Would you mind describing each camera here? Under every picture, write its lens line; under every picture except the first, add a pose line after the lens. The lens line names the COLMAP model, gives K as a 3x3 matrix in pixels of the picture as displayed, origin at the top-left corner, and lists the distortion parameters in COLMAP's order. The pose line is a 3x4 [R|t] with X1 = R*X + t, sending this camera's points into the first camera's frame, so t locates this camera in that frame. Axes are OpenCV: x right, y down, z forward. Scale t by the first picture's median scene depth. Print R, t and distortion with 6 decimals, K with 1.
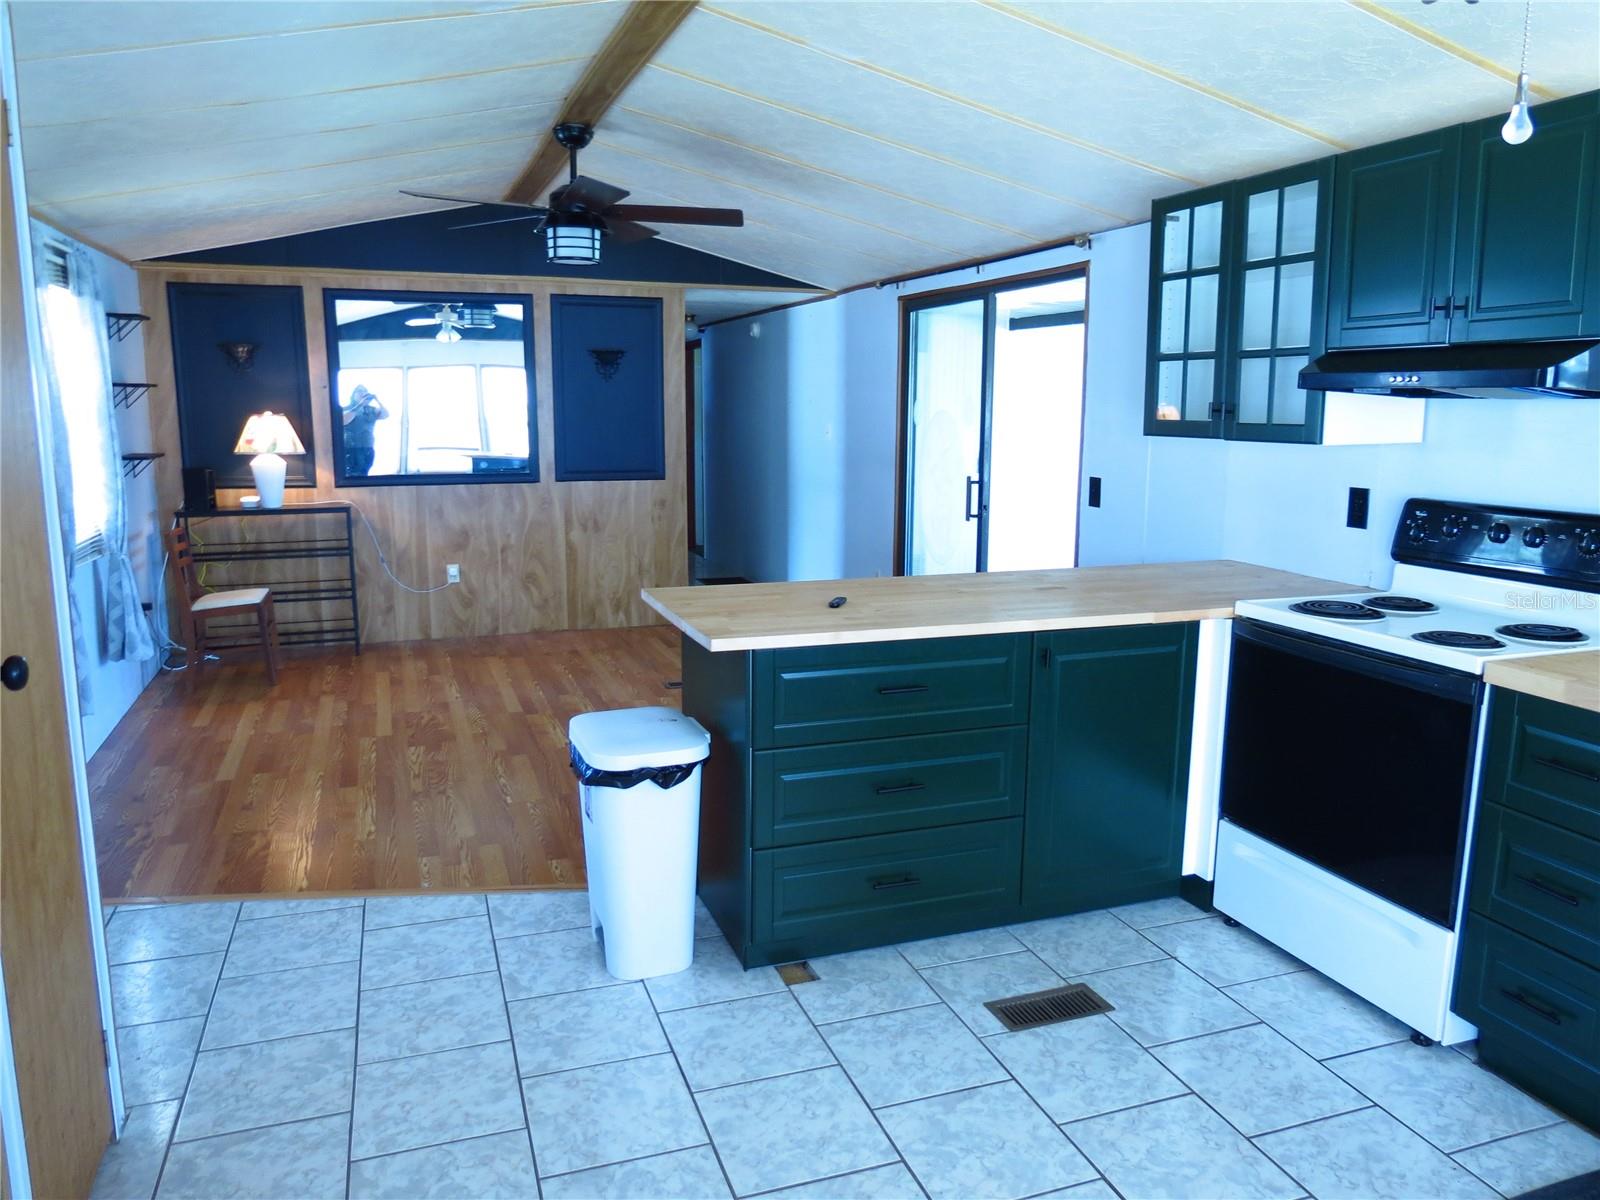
lens RADIAL K [[1125.5, 0, 800.4], [0, 1125.5, 597.7], [0, 0, 1]] dist [-0.032015, 0.019682]
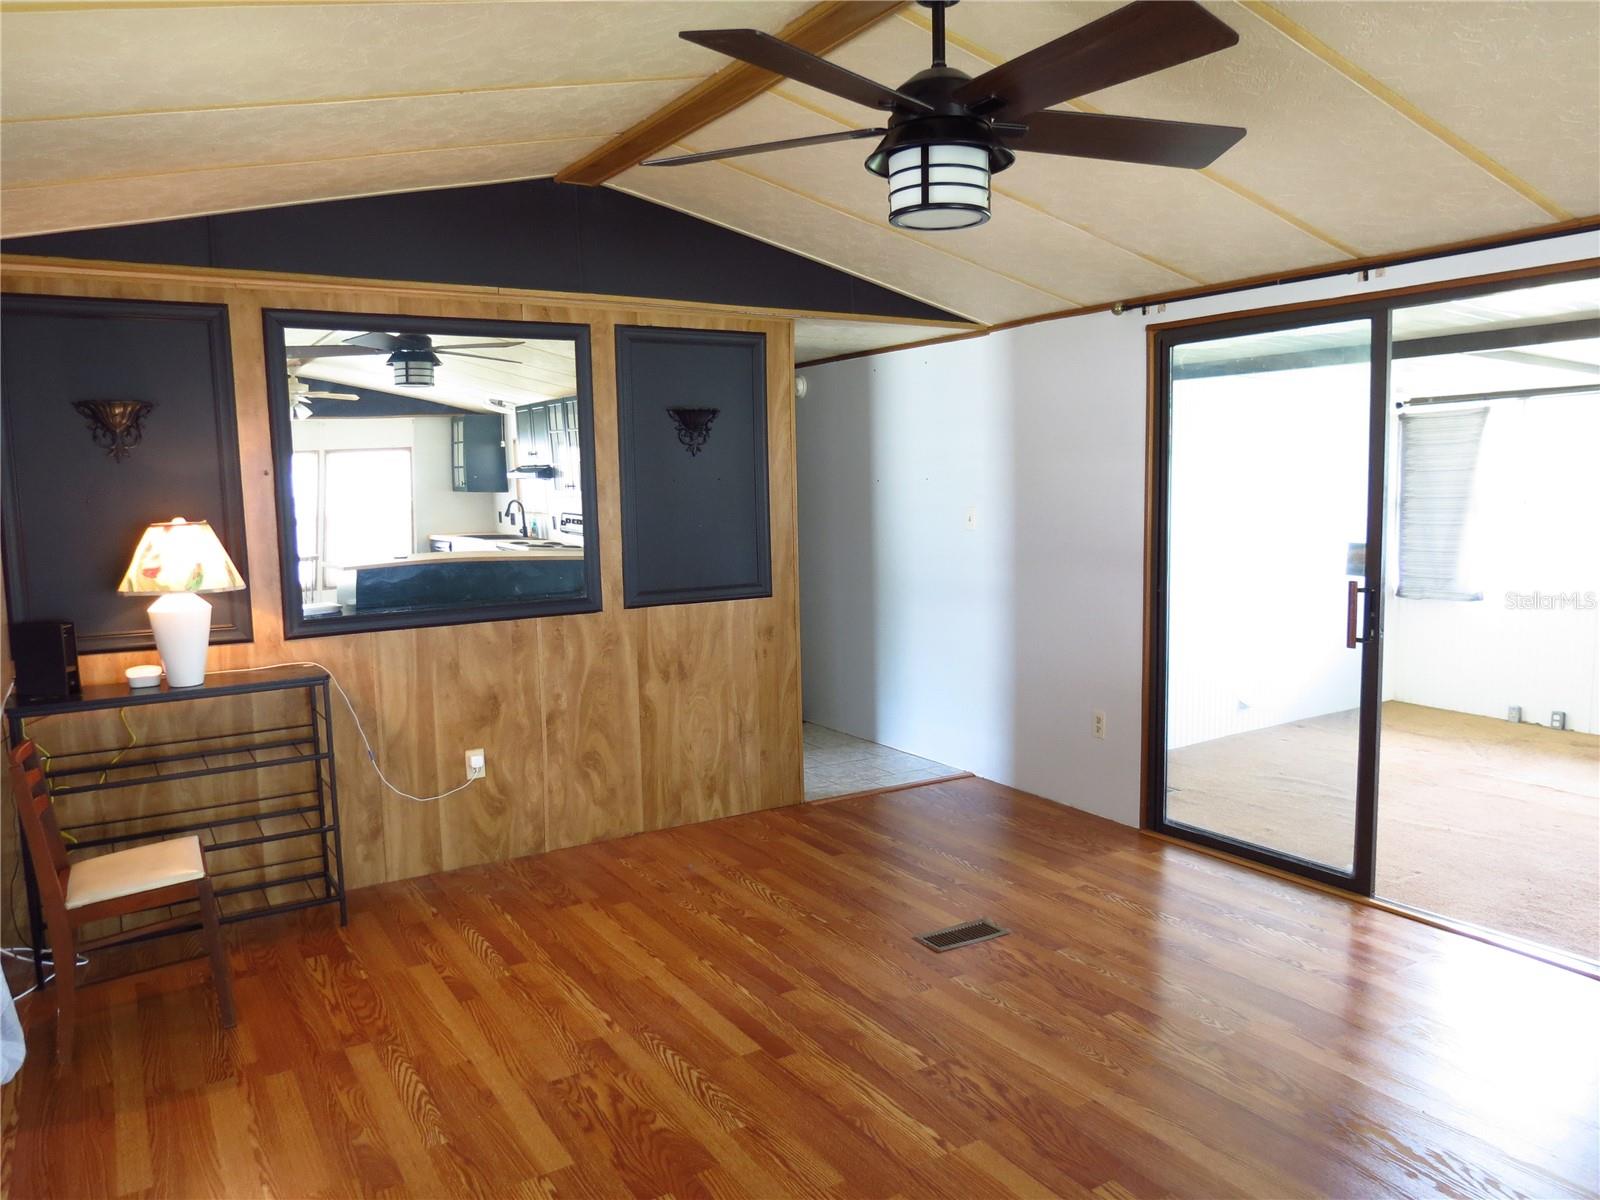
lens RADIAL K [[1125.5, 0, 798.3], [0, 1125.5, 598.0], [0, 0, 1]] dist [-0.032015, 0.019682]
pose [[0.978312, -0.047375, 0.201647, -0.258630], [0.061138, 0.996166, -0.062579, -0.064467], [-0.197909, 0.073550, 0.977457, 0.350914]]
